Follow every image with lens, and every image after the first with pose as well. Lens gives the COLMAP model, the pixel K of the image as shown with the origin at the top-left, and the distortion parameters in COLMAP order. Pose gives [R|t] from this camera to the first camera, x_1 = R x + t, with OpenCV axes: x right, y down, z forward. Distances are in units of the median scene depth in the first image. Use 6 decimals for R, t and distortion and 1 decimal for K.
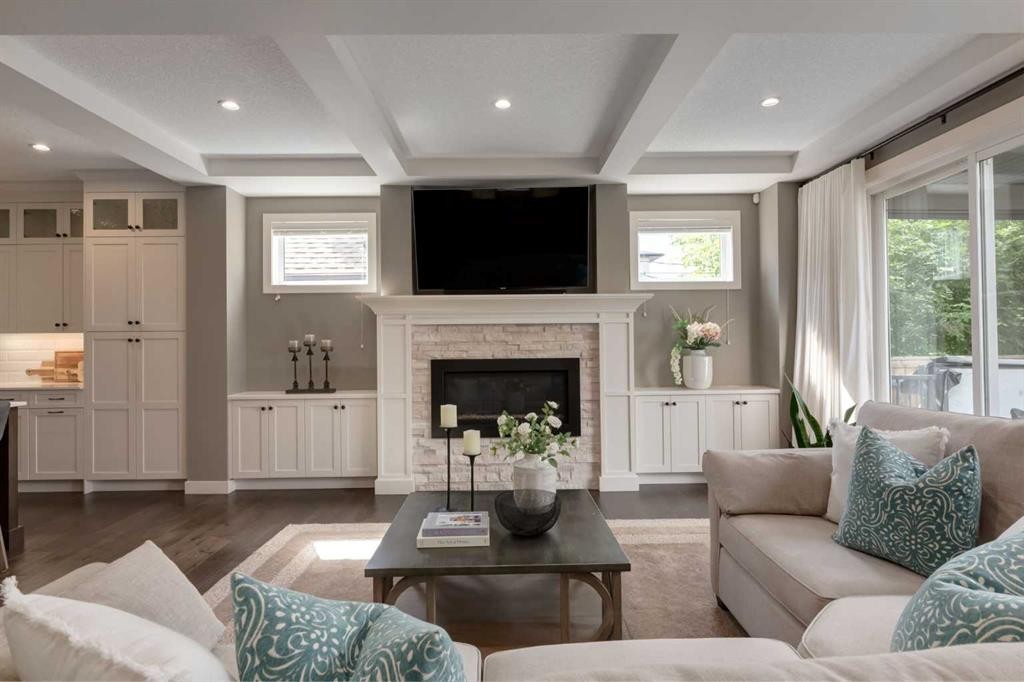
lens RADIAL K [[523.9, 0, 513.8], [0, 523.9, 337.9], [0, 0, 1]] dist [-0.001529, 0.000299]
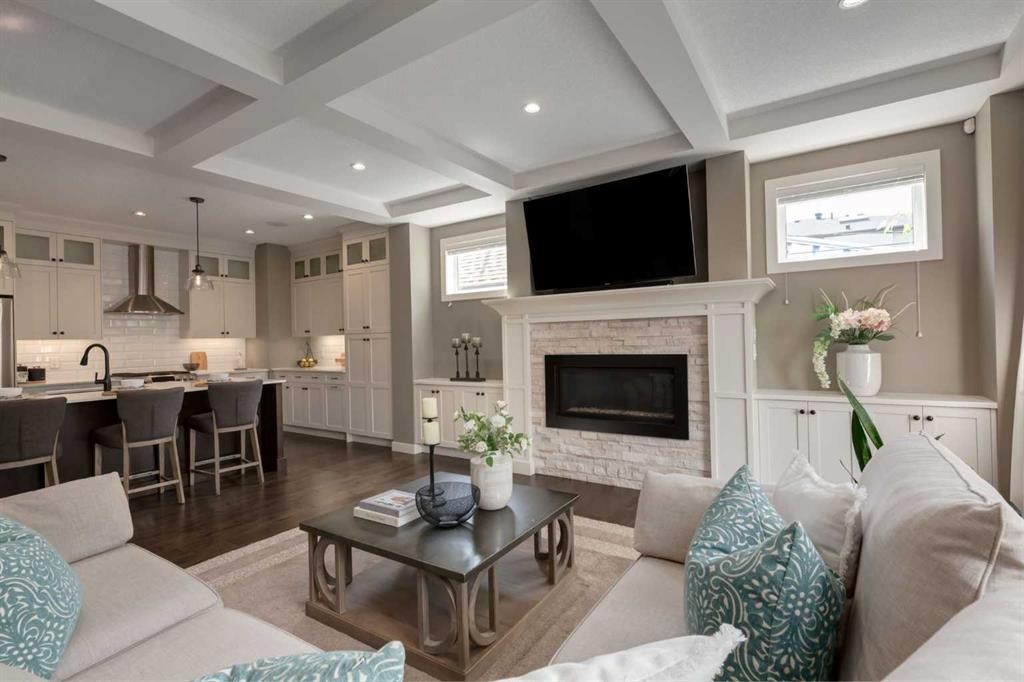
lens RADIAL K [[475.1, 0, 512.8], [0, 475.1, 339.2], [0, 0, 1]] dist [-0.001483, -0.000105]
pose [[0.827576, -0.010269, -0.561260, 0.338366], [0.020536, 0.999717, 0.011988, -0.004110], [0.560978, -0.021447, 0.827553, 0.145449]]
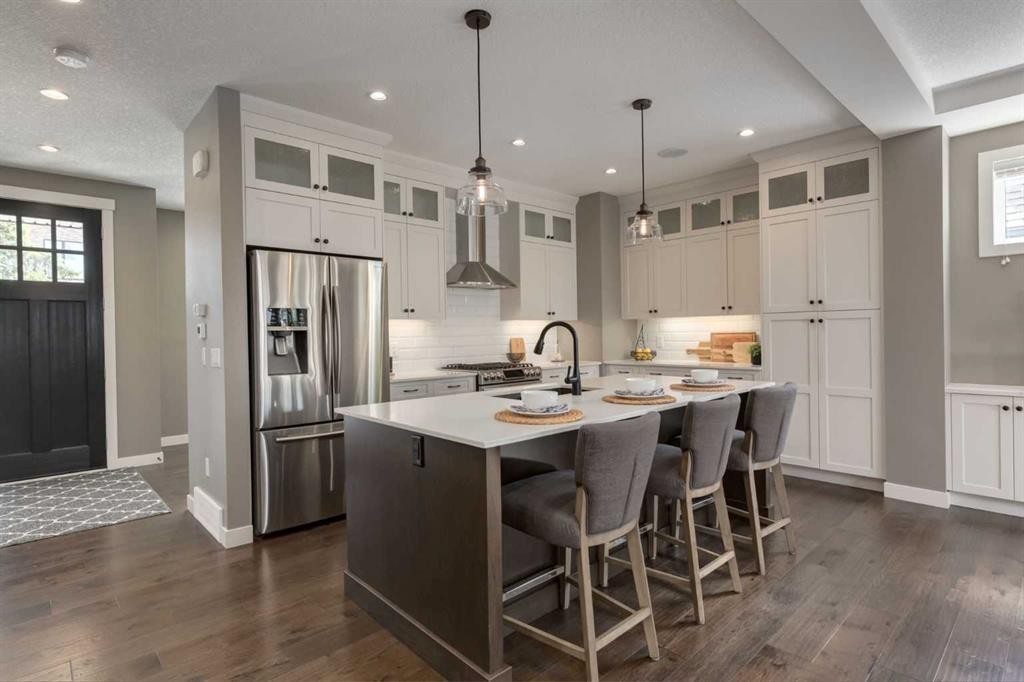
lens RADIAL K [[523.9, 0, 513.8], [0, 523.9, 337.9], [0, 0, 1]] dist [-0.001529, 0.000299]
pose [[0.672801, 0.005828, -0.739800, -0.395074], [0.018115, 0.999539, 0.024348, 0.002574], [0.739601, -0.029783, 0.672386, -0.031096]]
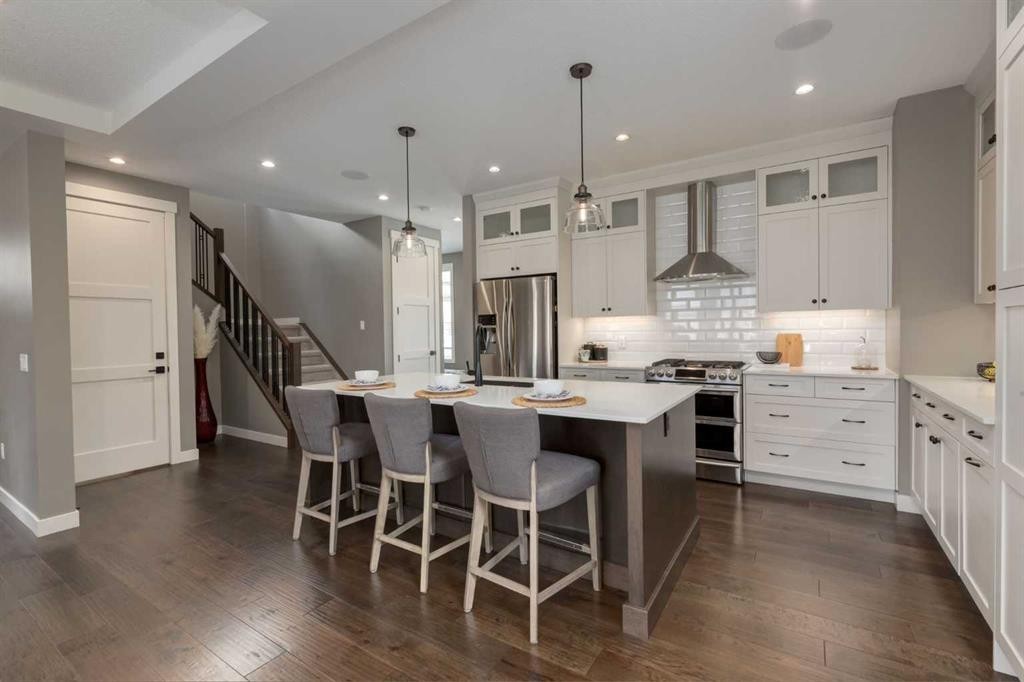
lens RADIAL K [[475.1, 0, 512.8], [0, 475.1, 339.2], [0, 0, 1]] dist [-0.001483, -0.000105]
pose [[-0.585316, 0.024388, -0.810438, -0.281688], [0.024595, 0.999622, 0.012317, 0.020279], [0.810432, -0.012723, -0.585695, 0.934530]]
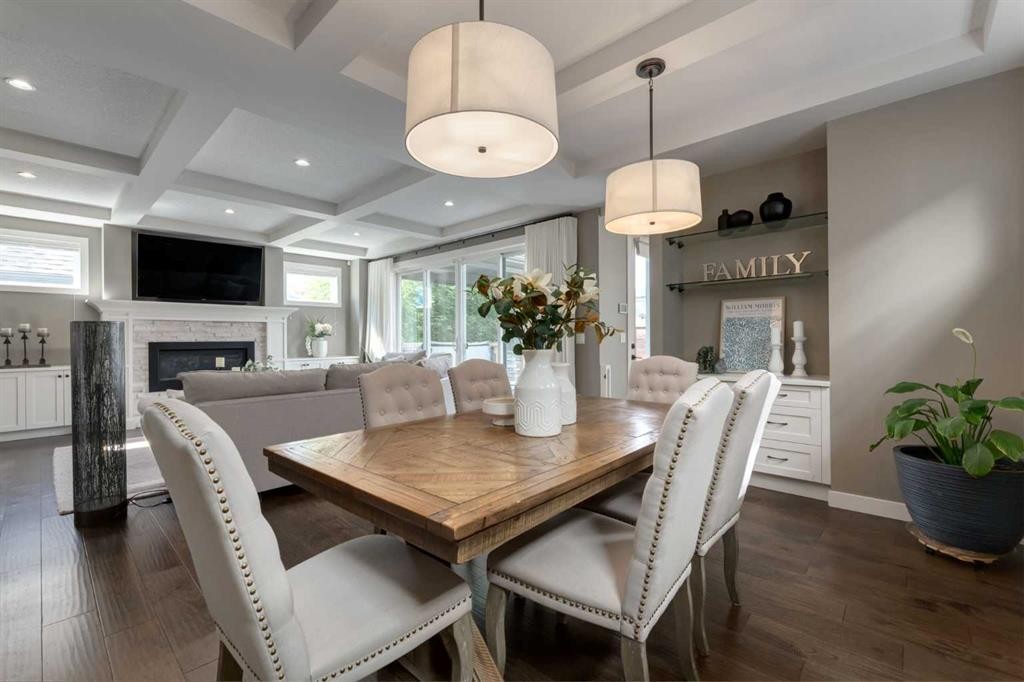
lens RADIAL K [[431.5, 0, 508.4], [0, 431.5, 337.5], [0, 0, 1]] dist [-0.002841, -0.000301]
pose [[0.693702, 0.007763, 0.720221, -0.335230], [-0.009528, 0.999953, -0.001601, 0.019043], [-0.720199, -0.005751, 0.693743, -0.653654]]
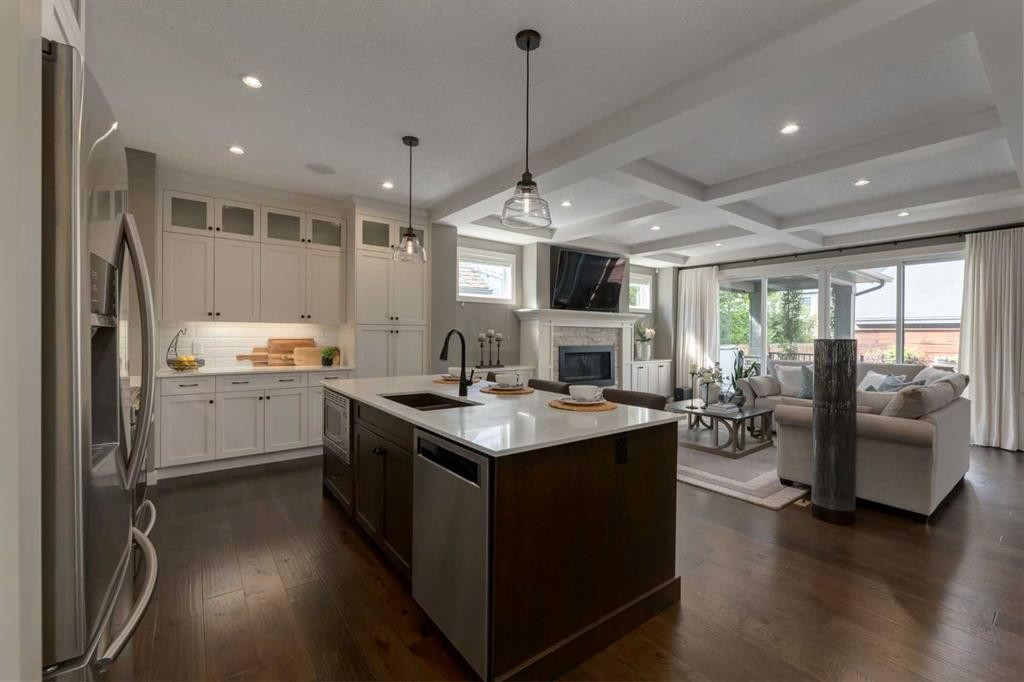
lens RADIAL K [[426.7, 0, 509.3], [0, 426.7, 338.7], [0, 0, 1]] dist [-0.000287, -0.000046]
pose [[0.806033, 0.011840, 0.591753, -1.129704], [-0.021942, 0.999710, 0.009885, 0.005497], [-0.591464, -0.020952, 0.806059, -0.051337]]
